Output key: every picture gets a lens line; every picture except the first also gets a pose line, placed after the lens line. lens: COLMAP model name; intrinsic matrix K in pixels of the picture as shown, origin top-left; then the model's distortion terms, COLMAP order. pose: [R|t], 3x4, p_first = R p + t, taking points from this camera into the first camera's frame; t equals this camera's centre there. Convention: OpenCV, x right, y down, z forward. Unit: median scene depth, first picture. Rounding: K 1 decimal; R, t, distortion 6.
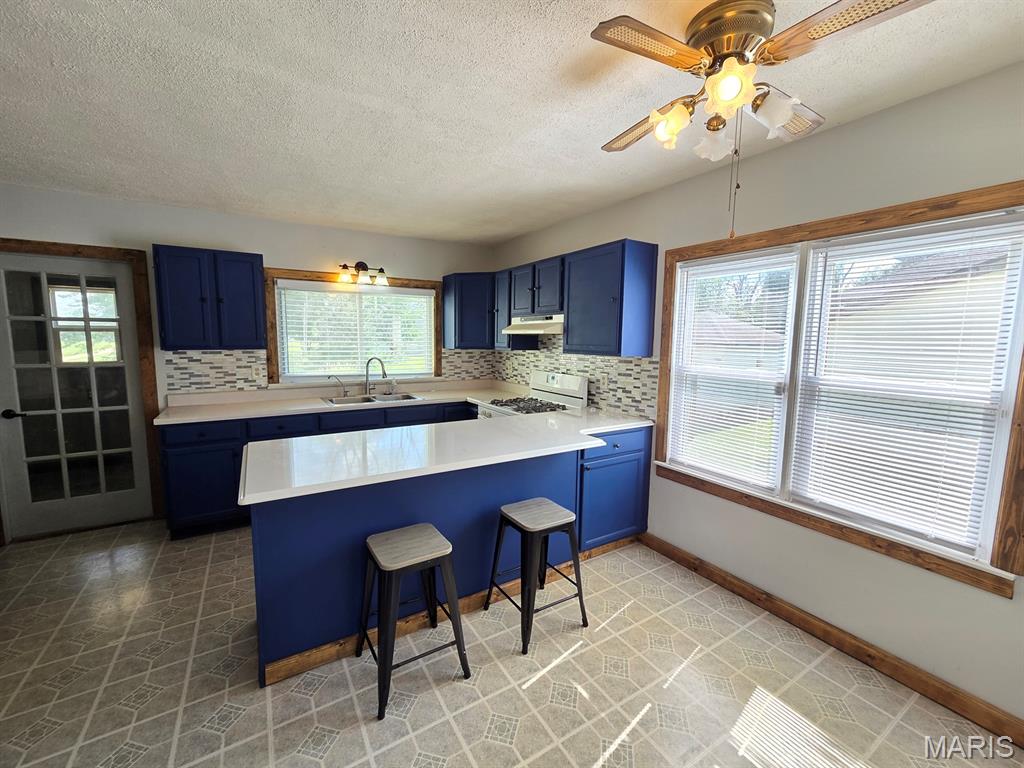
lens RADIAL K [[418.7, 0, 513.6], [0, 418.7, 384.1], [0, 0, 1]] dist [0.002274, 0.000099]
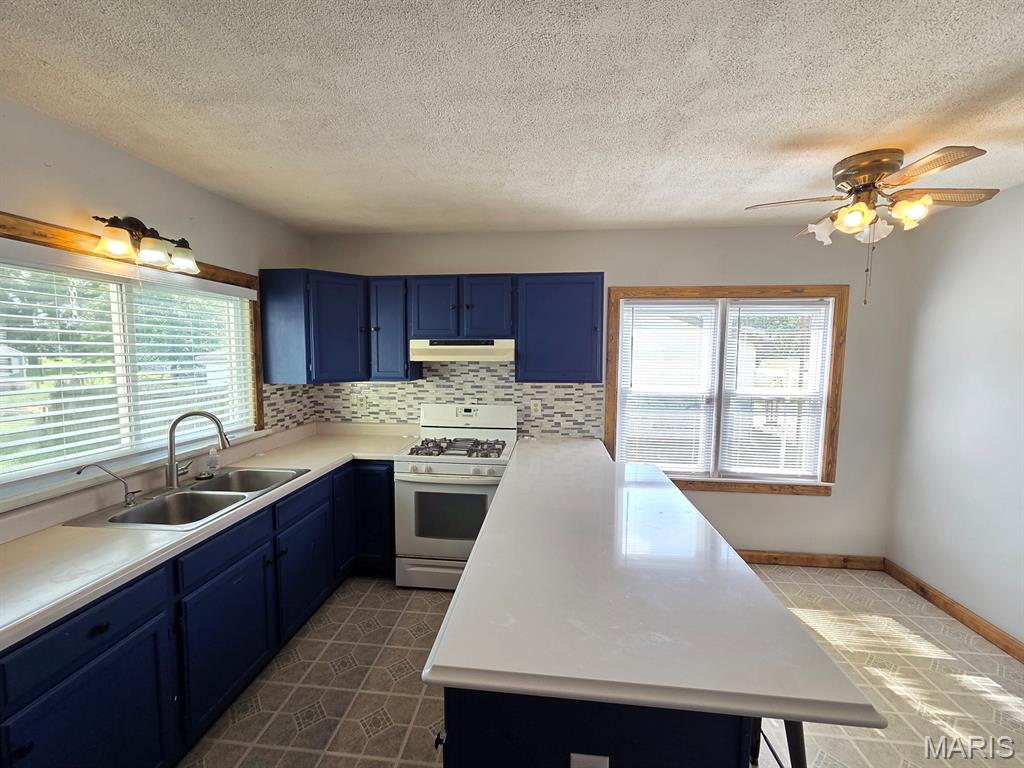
lens RADIAL K [[418.7, 0, 504.9], [0, 418.7, 382.7], [0, 0, 1]] dist [0.002274, 0.000099]
pose [[0.612435, -0.064437, 0.787891, -0.598922], [0.090696, 0.995819, 0.010943, -0.083390], [-0.785301, 0.064756, 0.615718, 0.454321]]
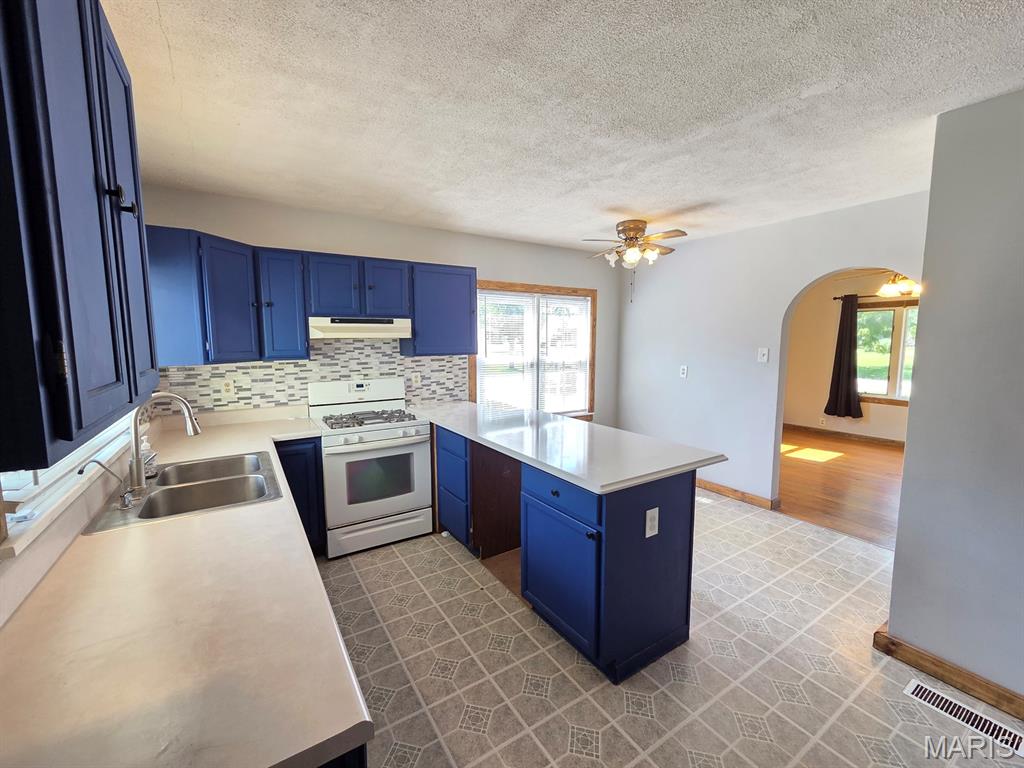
lens RADIAL K [[418.7, 0, 505.8], [0, 418.7, 377.4], [0, 0, 1]] dist [0.002274, 0.000099]
pose [[-0.011437, -0.099104, 0.995011, -0.911462], [0.118611, 0.987917, 0.099761, -0.096571], [-0.992875, 0.119160, 0.000456, 0.765177]]
